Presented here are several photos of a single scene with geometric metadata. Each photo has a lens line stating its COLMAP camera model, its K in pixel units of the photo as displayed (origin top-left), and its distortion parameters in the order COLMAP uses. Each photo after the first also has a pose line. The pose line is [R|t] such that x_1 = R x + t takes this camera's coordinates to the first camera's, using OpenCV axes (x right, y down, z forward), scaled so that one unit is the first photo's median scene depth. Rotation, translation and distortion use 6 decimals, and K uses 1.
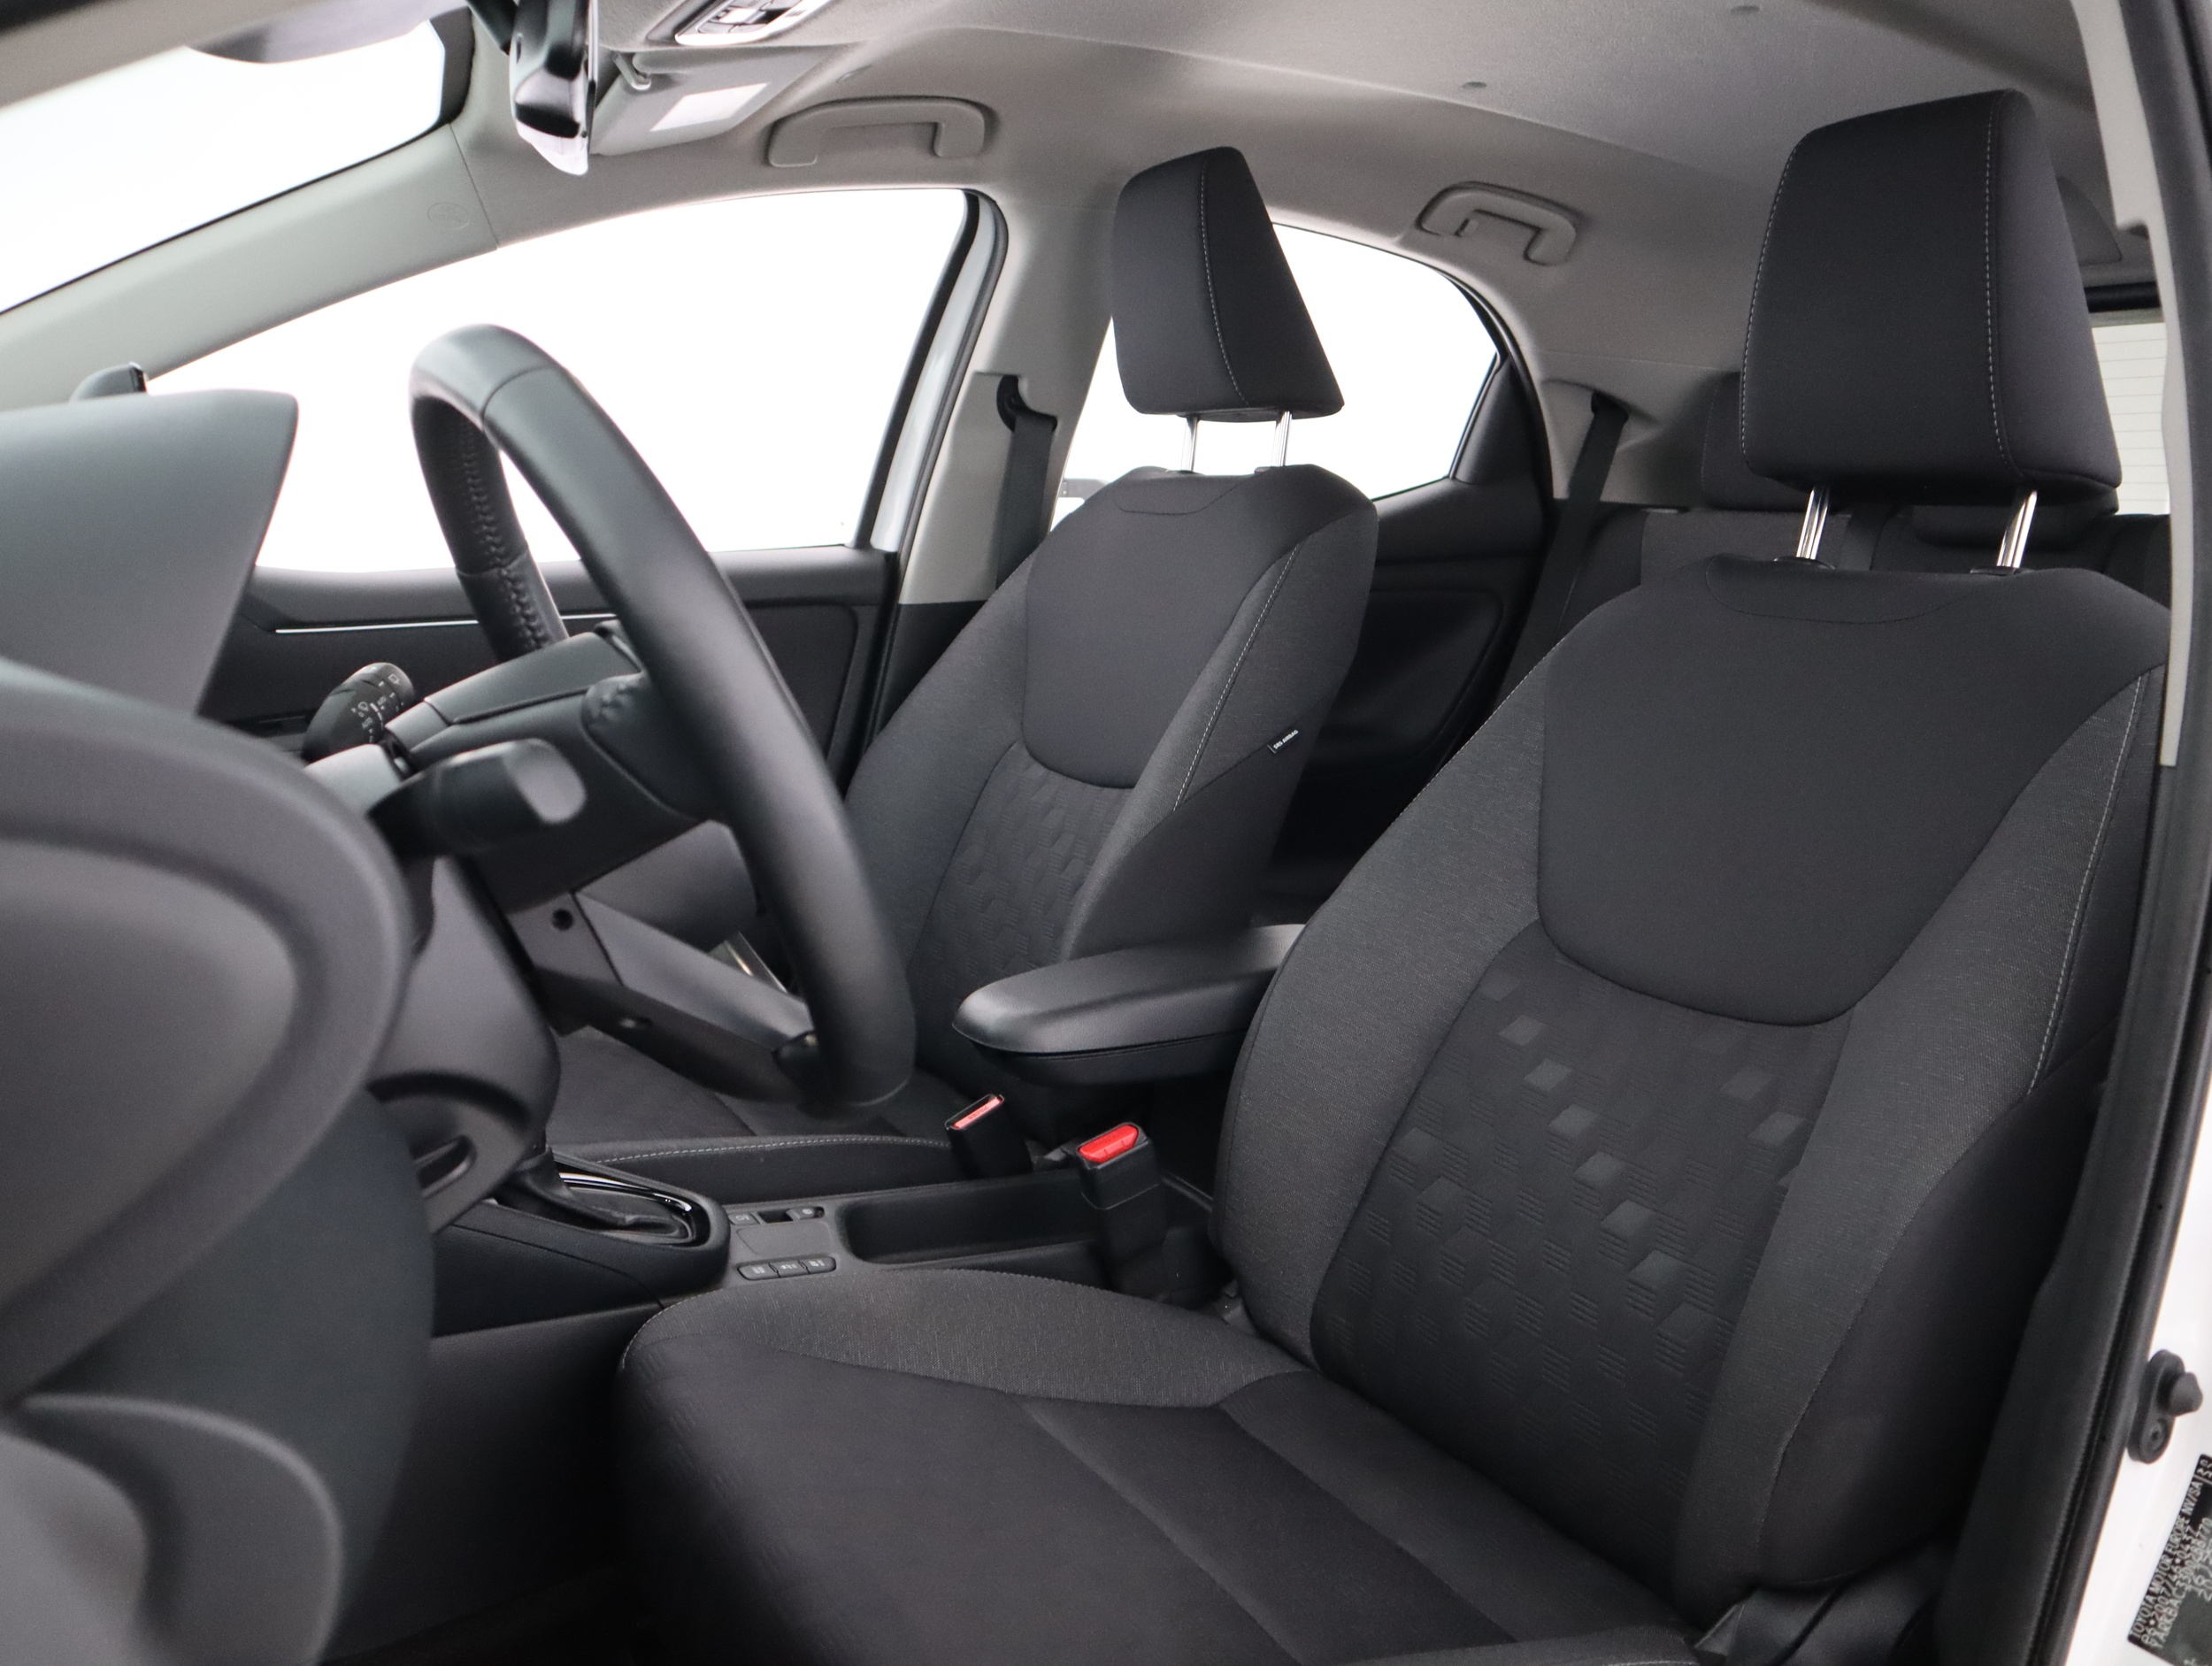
lens RADIAL K [[1770.1, 0, 1079.2], [0, 1770.1, 832.2], [0, 0, 1]] dist [-0.043762, 0.004017]
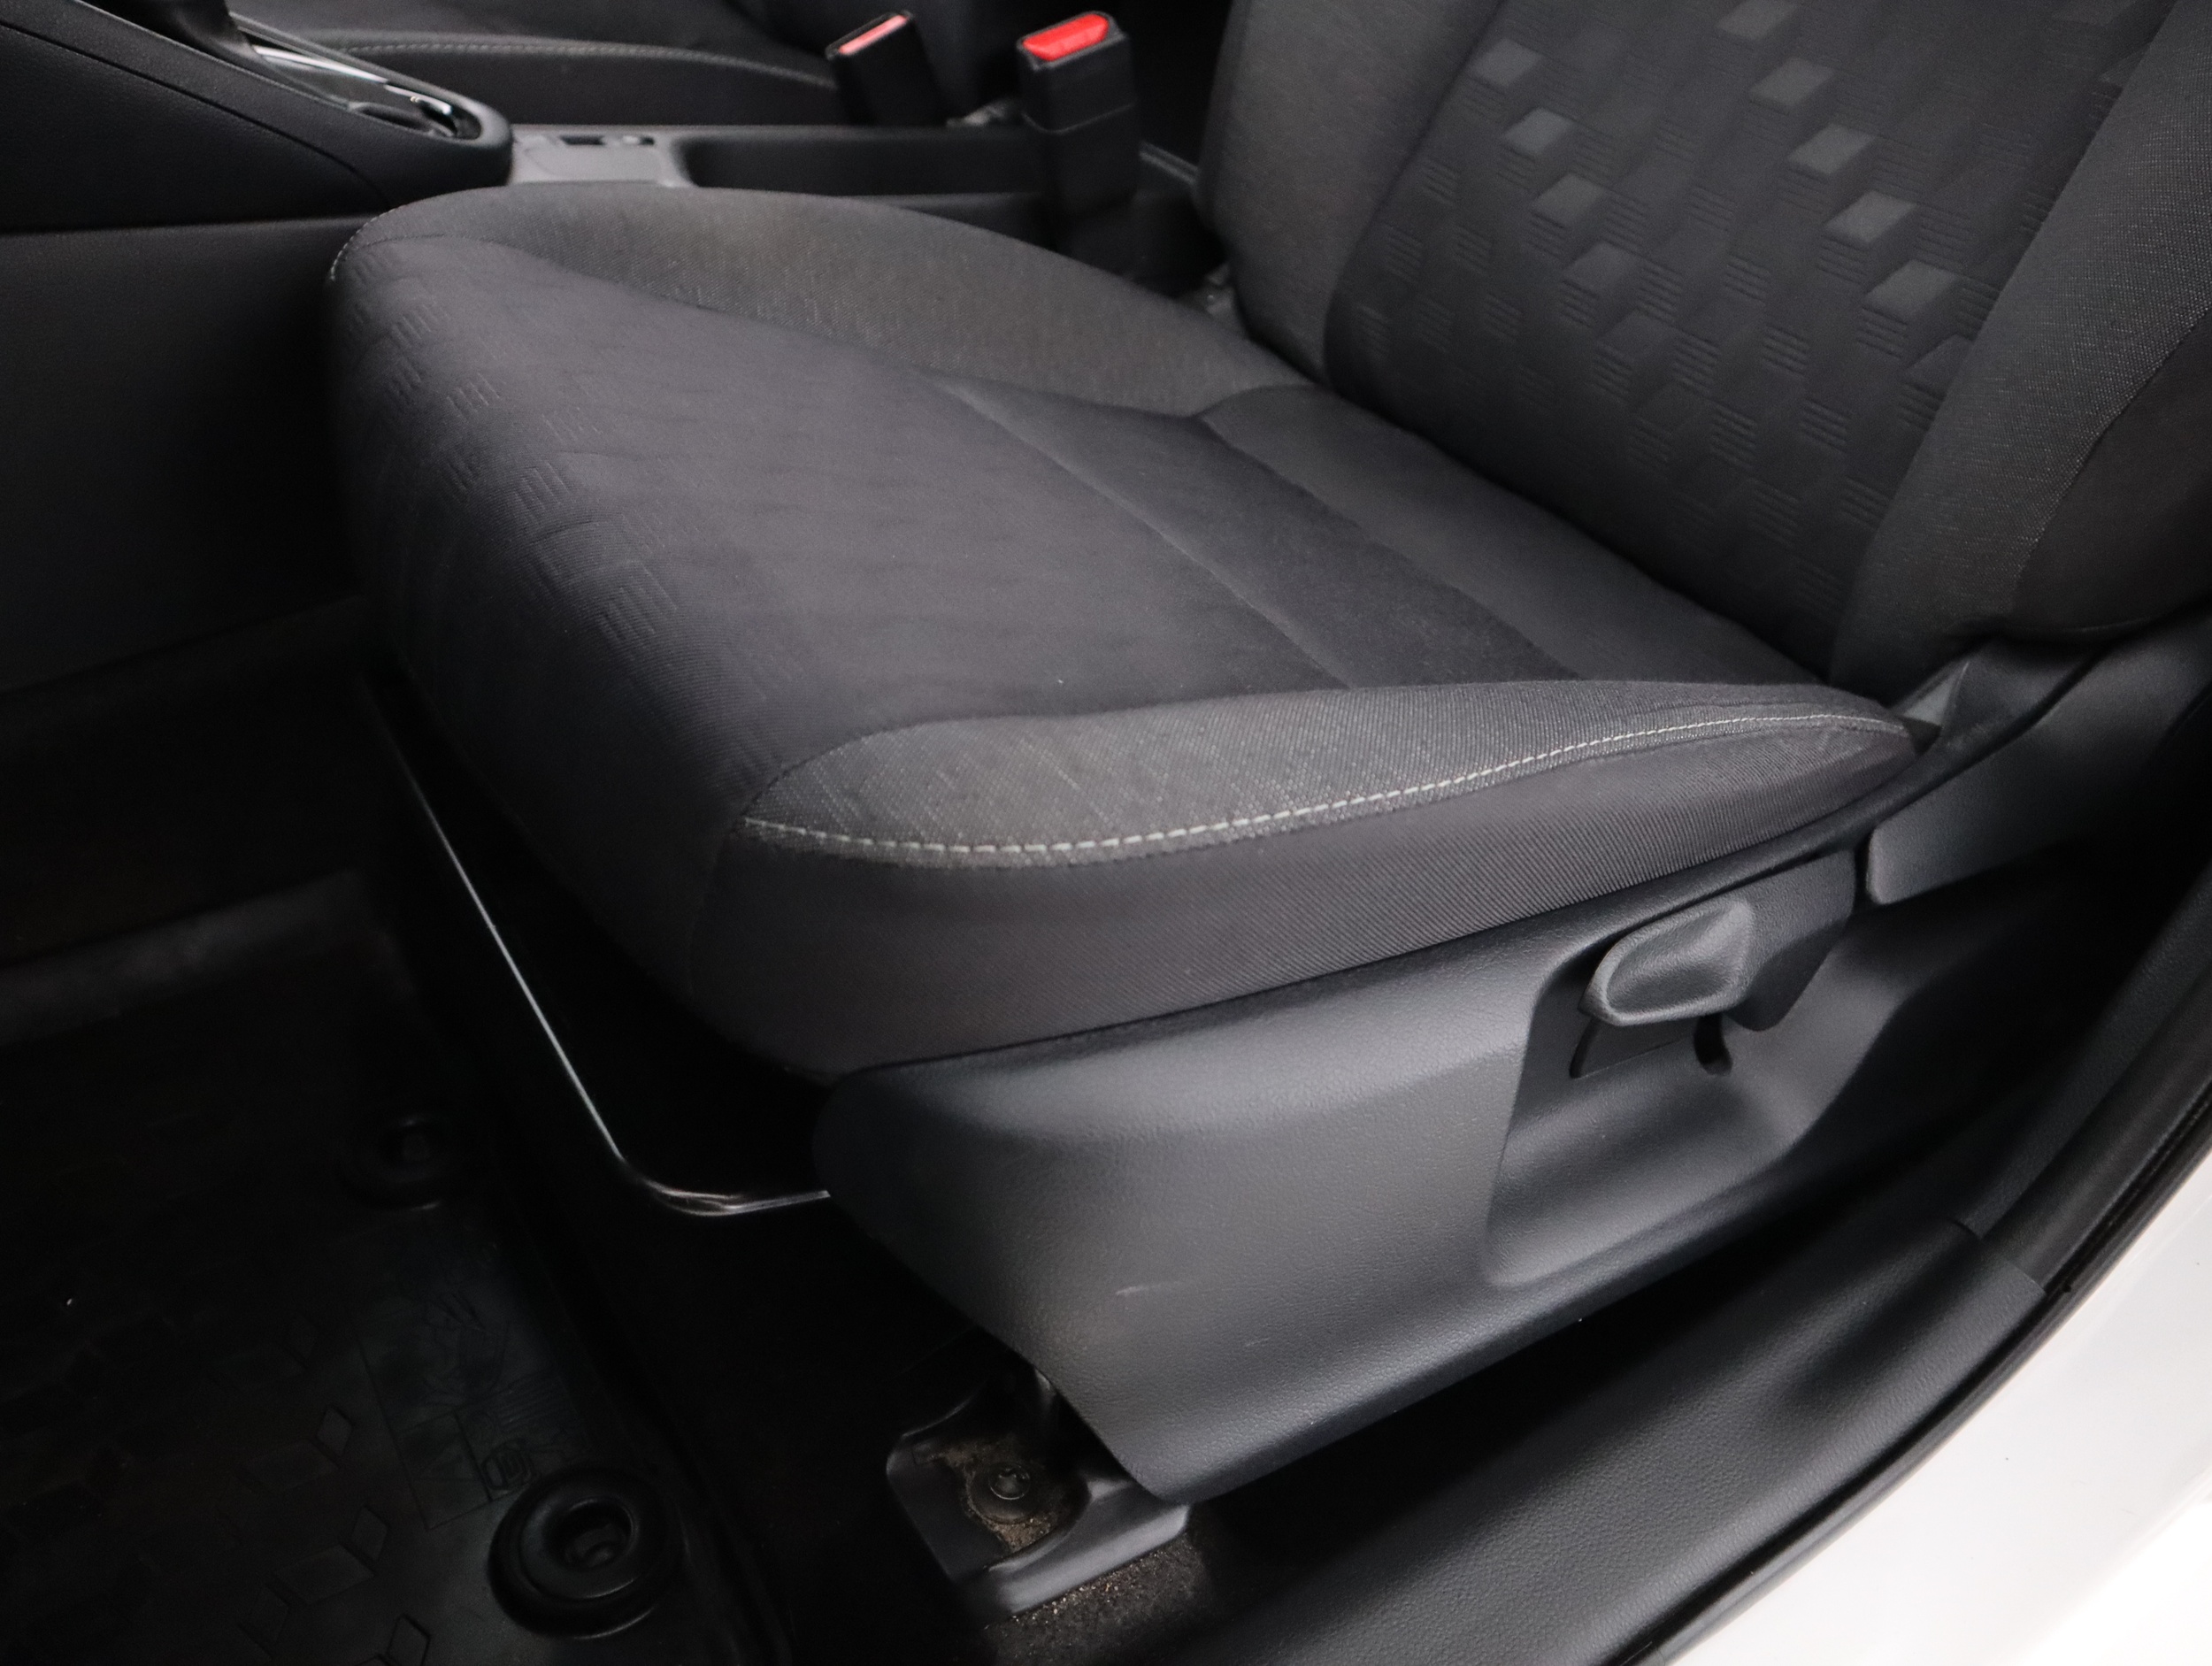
lens RADIAL K [[1770.1, 0, 1079.2], [0, 1770.1, 832.2], [0, 0, 1]] dist [-0.043762, 0.004017]
pose [[0.997293, 0.022642, 0.069958, -0.018676], [-0.051772, 0.891833, 0.449393, 0.144880], [-0.052216, -0.451799, 0.890591, 0.252104]]
